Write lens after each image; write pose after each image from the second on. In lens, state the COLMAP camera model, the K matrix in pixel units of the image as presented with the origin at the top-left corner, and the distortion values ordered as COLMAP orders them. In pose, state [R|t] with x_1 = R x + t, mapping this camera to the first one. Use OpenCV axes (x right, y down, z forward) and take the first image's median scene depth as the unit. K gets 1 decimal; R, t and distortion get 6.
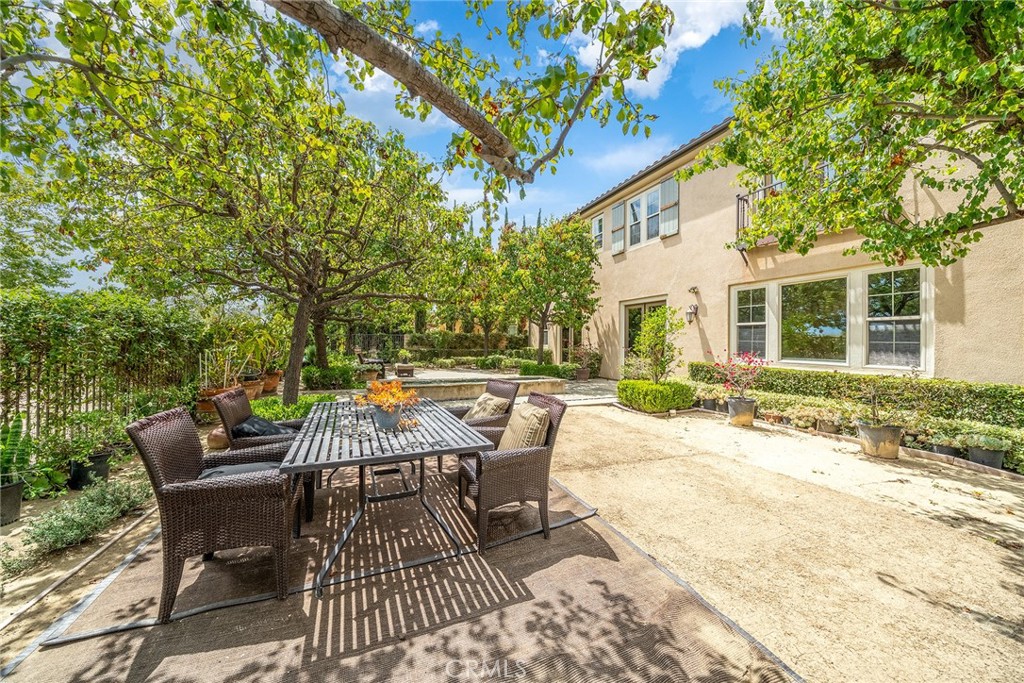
lens RADIAL K [[348.5, 0, 508.6], [0, 348.5, 339.9], [0, 0, 1]] dist [-0.008241, 0.000681]
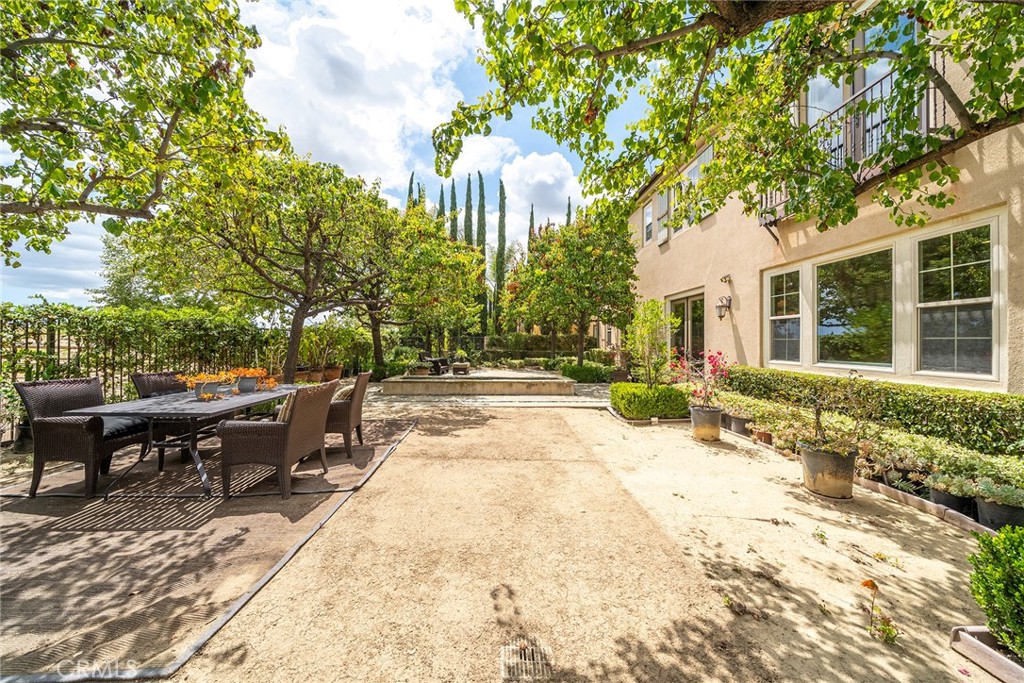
lens RADIAL K [[348.5, 0, 512.6], [0, 348.5, 343.0], [0, 0, 1]] dist [-0.008241, 0.000681]
pose [[0.937973, -0.000965, -0.346707, 0.554047], [0.000973, 1.000000, -0.000152, 0.015980], [0.346707, -0.000195, 0.937974, 0.067650]]
